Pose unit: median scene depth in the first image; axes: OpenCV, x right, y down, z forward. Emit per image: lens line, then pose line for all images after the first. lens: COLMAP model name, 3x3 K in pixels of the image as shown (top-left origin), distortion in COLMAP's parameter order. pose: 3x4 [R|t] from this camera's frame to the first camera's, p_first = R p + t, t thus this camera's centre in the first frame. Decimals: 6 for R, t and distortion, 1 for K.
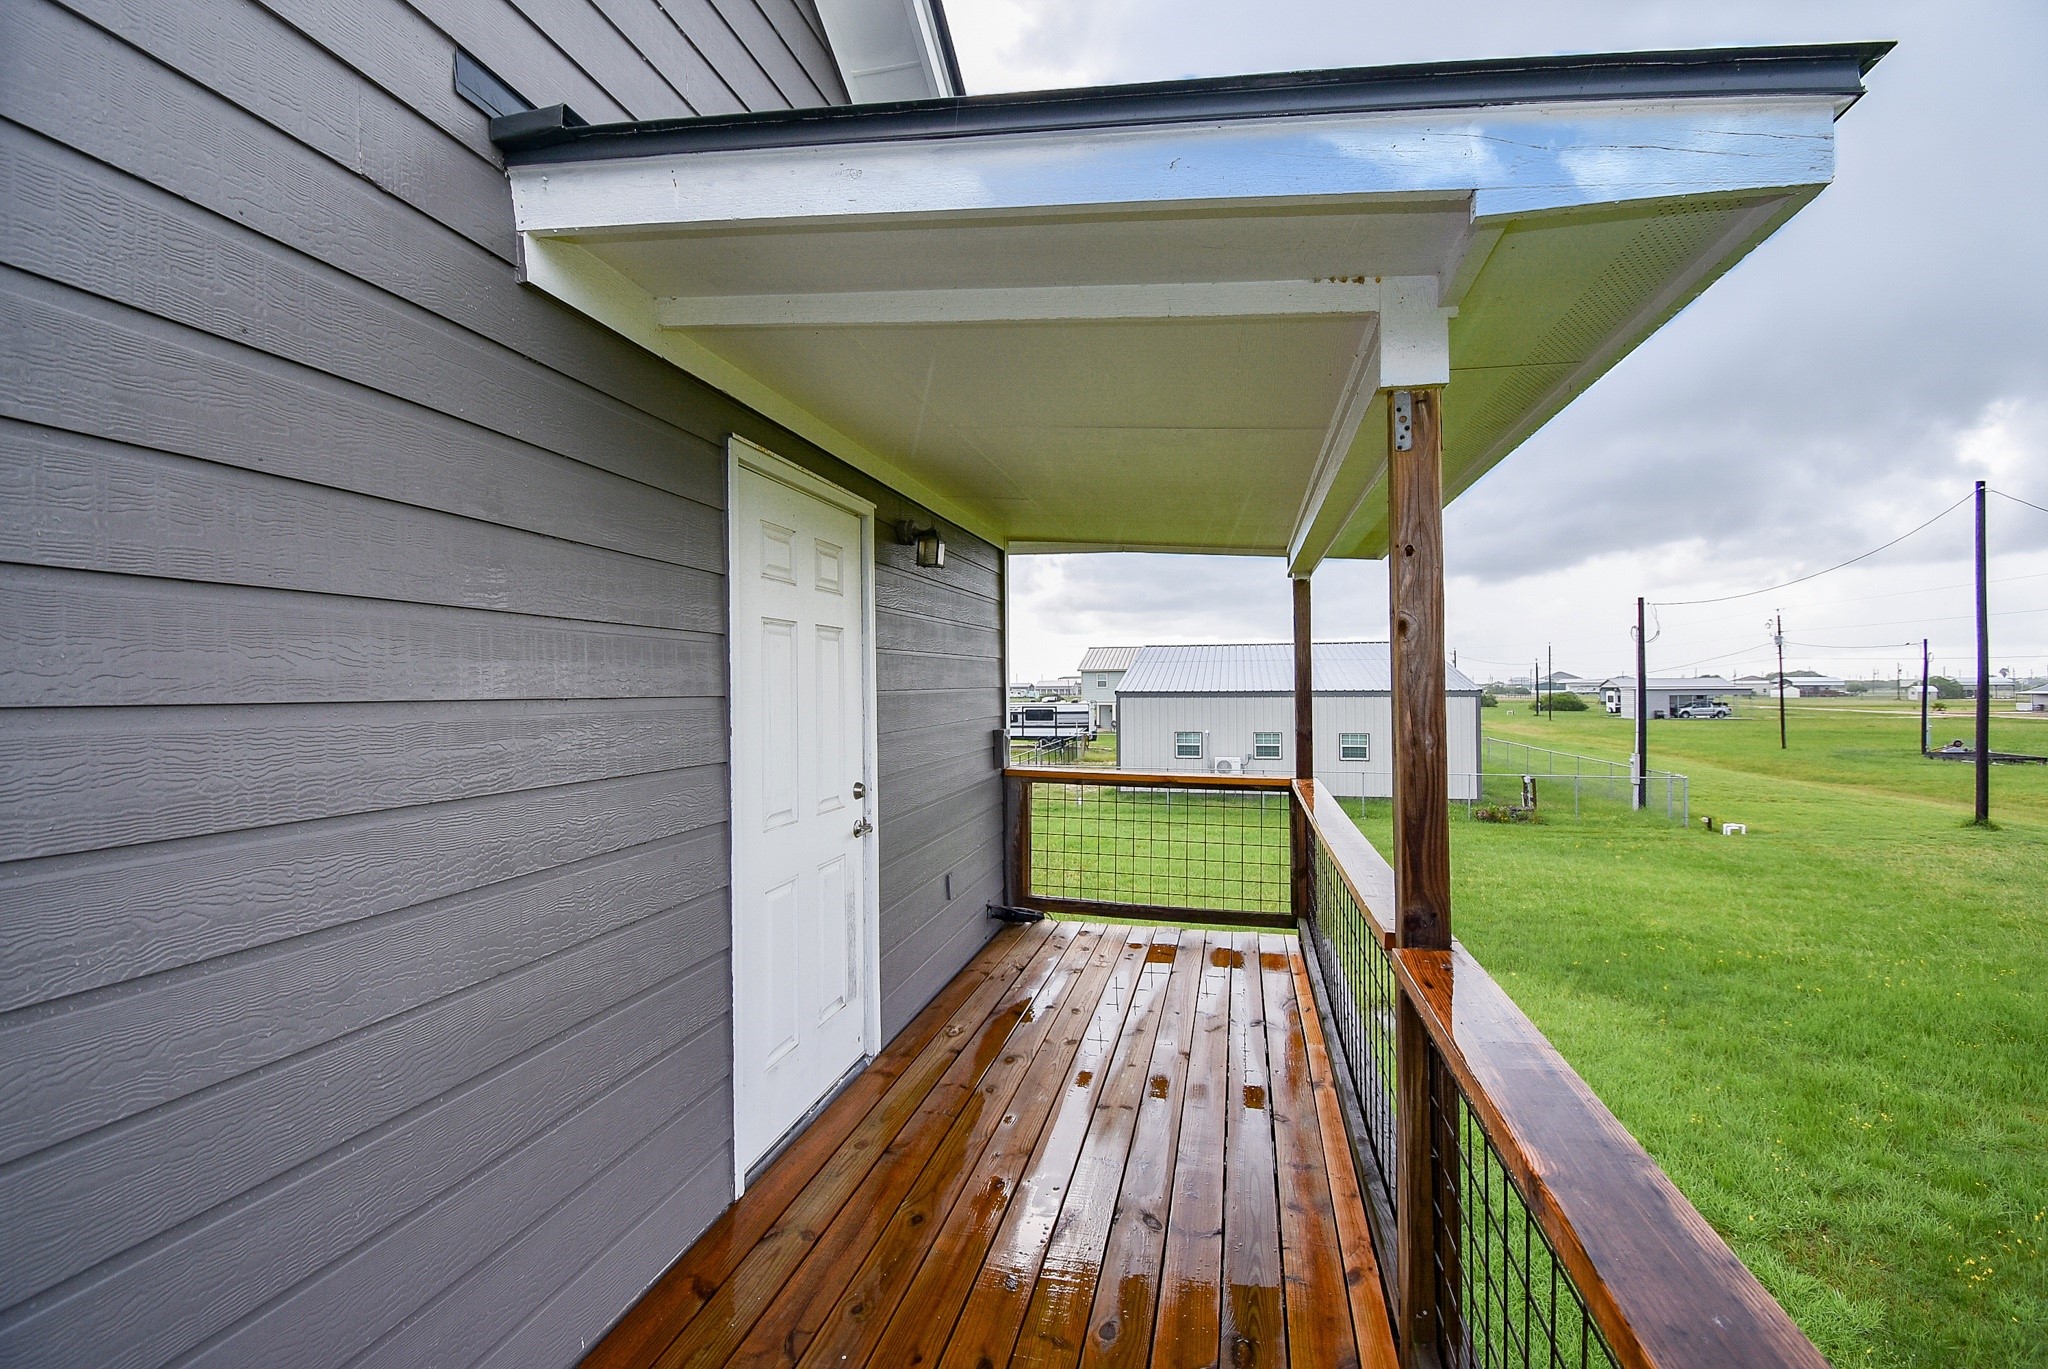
lens RADIAL K [[904.7, 0, 1041.3], [0, 904.7, 689.0], [0, 0, 1]] dist [0.005436, -0.014932]
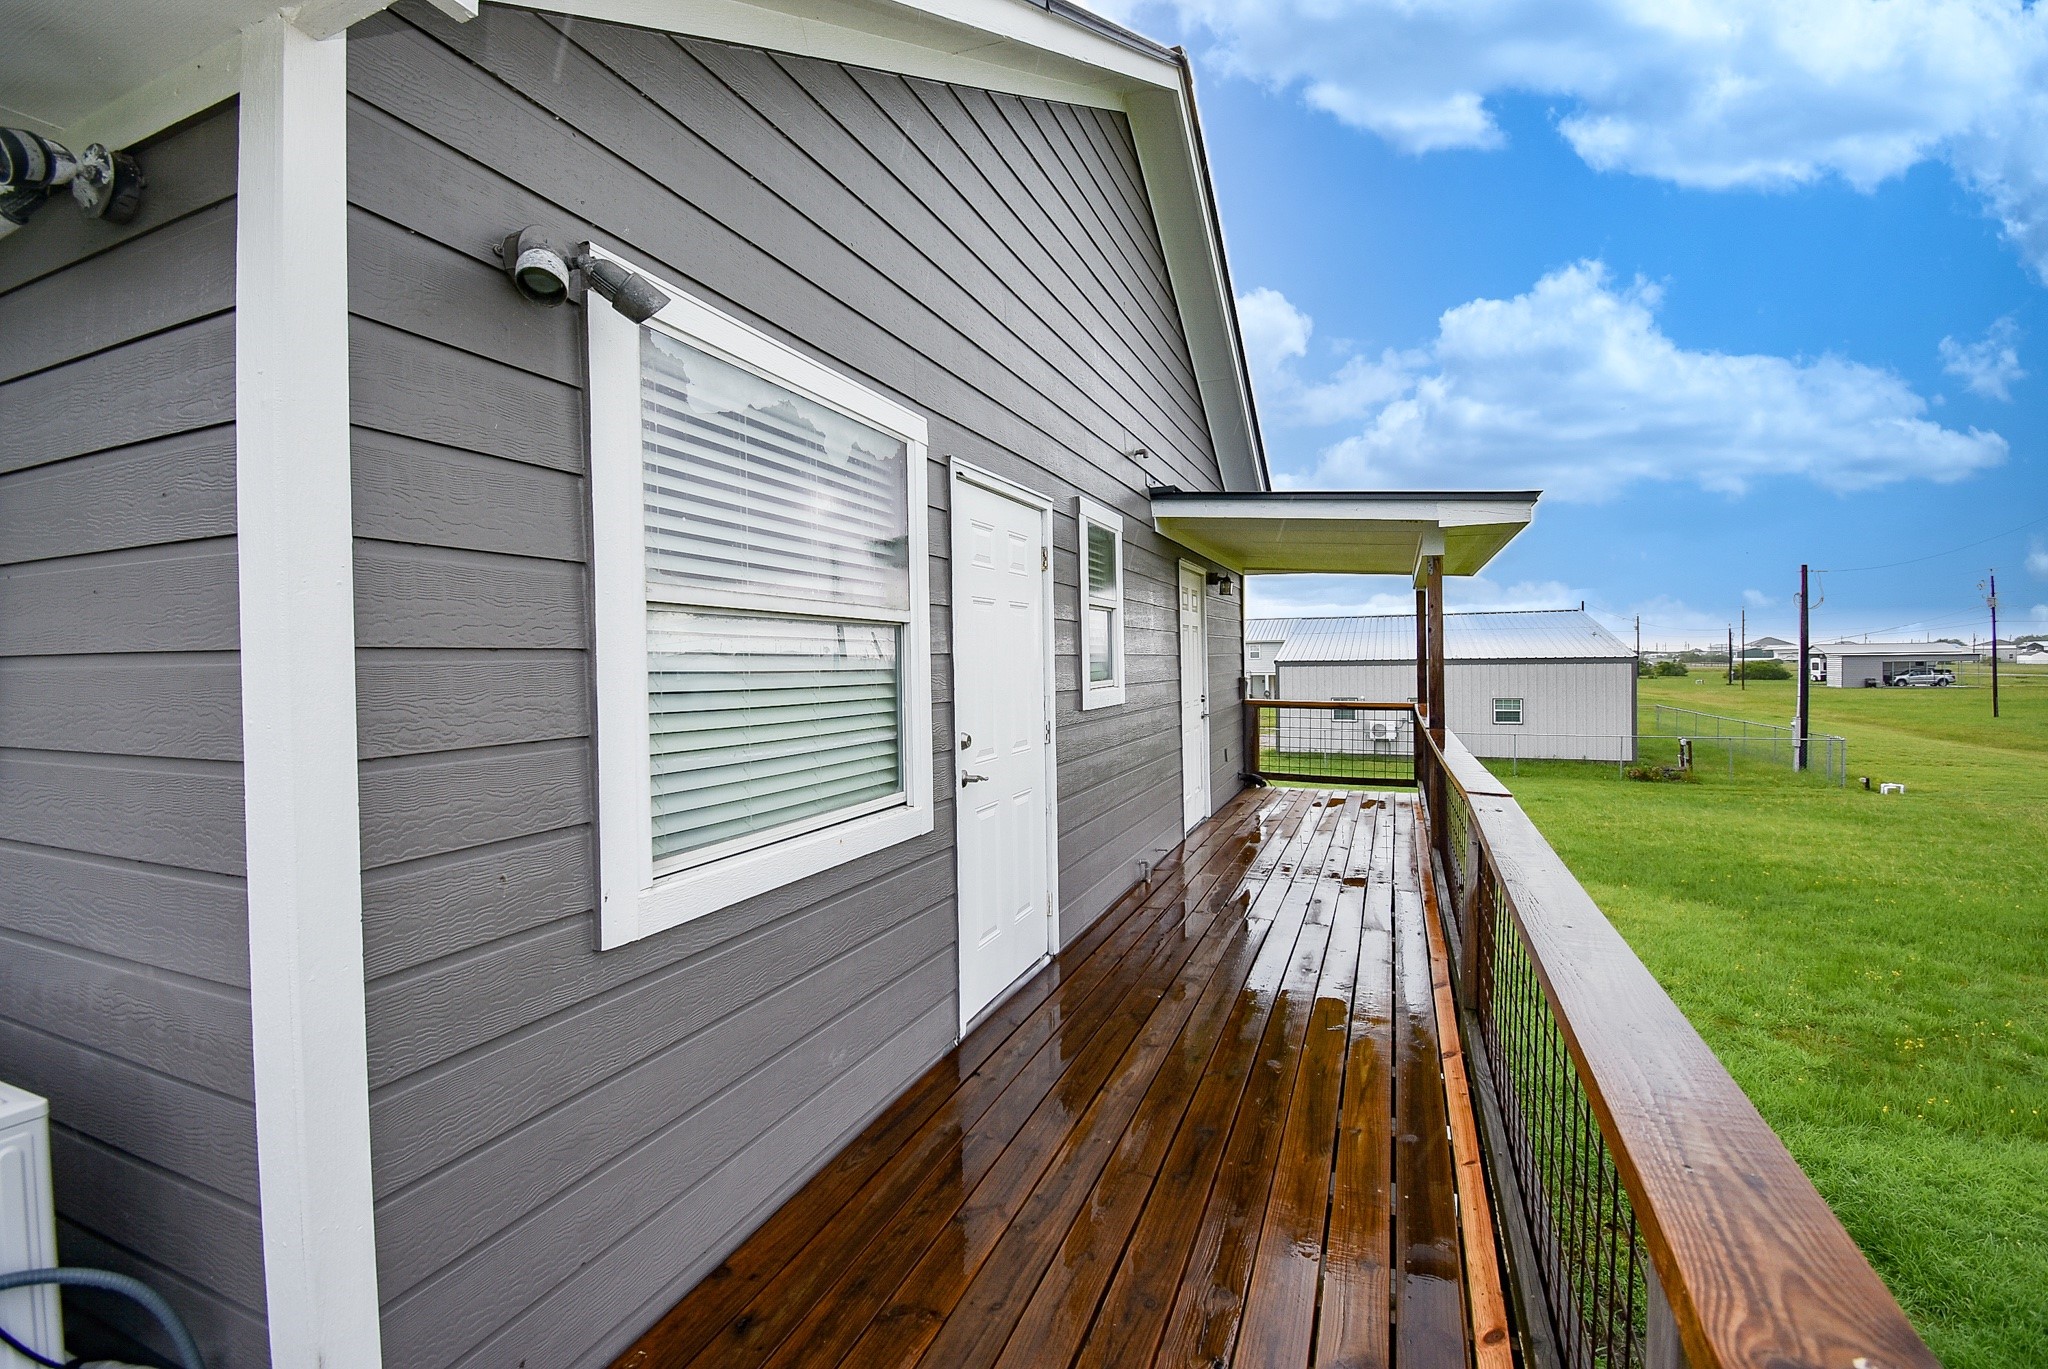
lens RADIAL K [[904.7, 0, 1035.1], [0, 904.7, 670.9], [0, 0, 1]] dist [0.005436, -0.014932]
pose [[0.986318, -0.005565, -0.164760, -0.031568], [0.007286, 0.999925, 0.009840, 0.002405], [0.164693, -0.010906, 0.986285, -0.168530]]
